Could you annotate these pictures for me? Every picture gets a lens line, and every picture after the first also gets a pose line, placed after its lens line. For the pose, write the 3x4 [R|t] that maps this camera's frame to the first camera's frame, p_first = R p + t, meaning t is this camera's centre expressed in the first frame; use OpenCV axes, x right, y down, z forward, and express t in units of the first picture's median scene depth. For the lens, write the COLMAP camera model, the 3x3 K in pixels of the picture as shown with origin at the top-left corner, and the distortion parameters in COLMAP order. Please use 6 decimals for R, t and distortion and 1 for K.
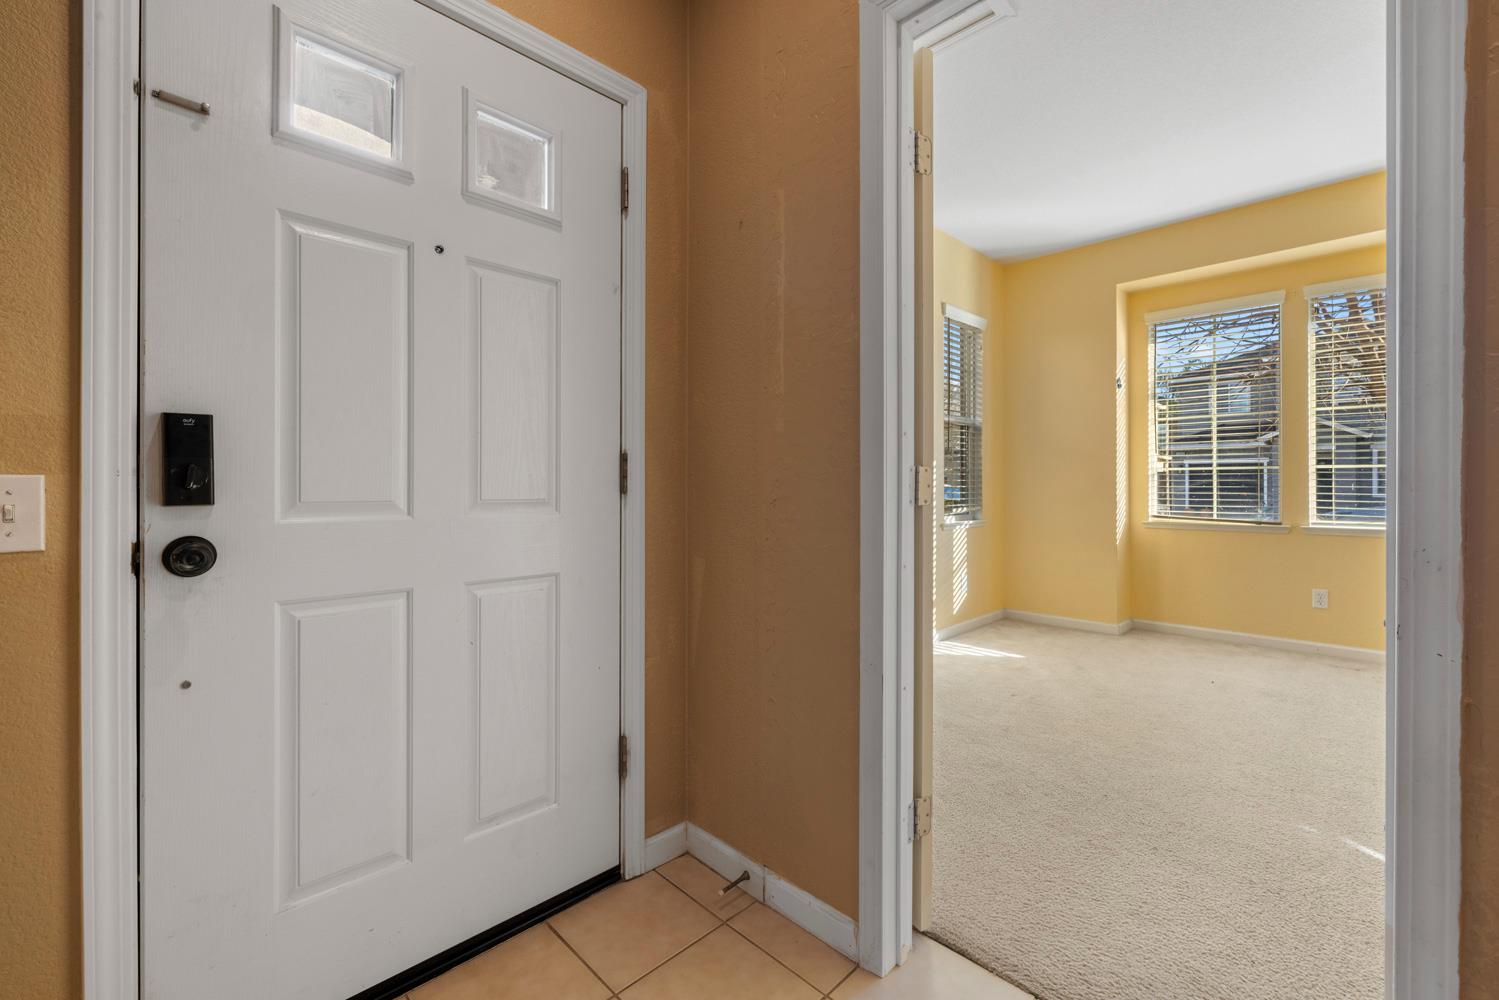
lens RADIAL K [[622.2, 0, 747.5], [0, 622.2, 488.8], [0, 0, 1]] dist [0.002175, -0.000949]
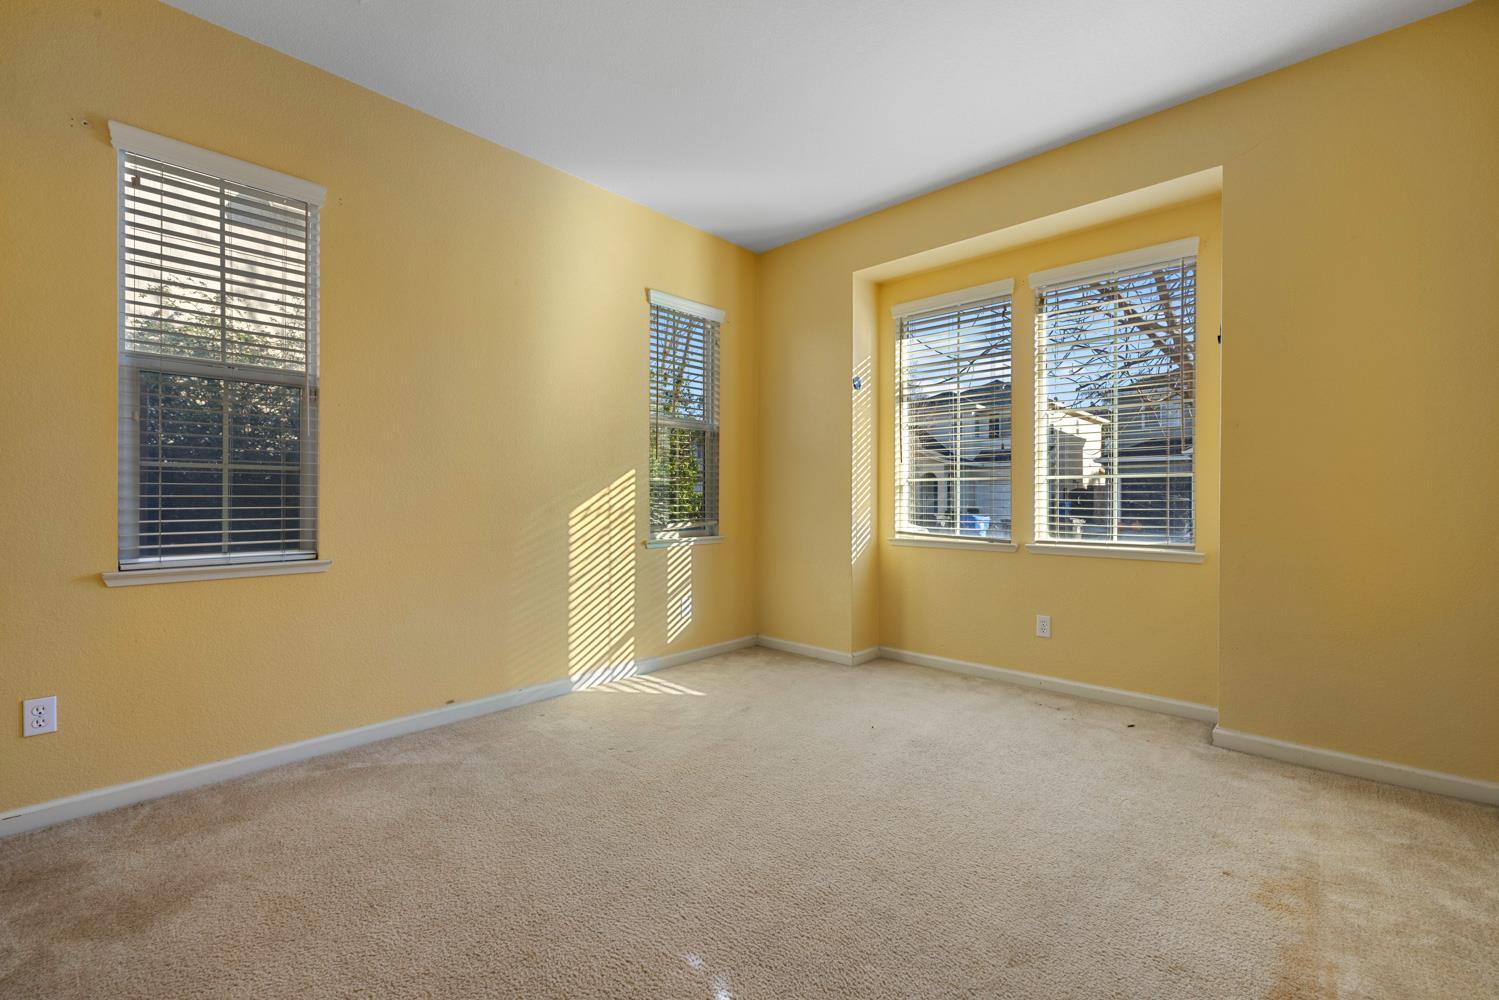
lens RADIAL K [[622.2, 0, 751.7], [0, 622.2, 504.2], [0, 0, 1]] dist [0.002175, -0.000949]
pose [[0.999176, 0.003684, 0.040410, 0.412560], [-0.003845, 0.999985, 0.003894, 0.000605], [-0.040395, -0.004047, 0.999176, 0.114912]]
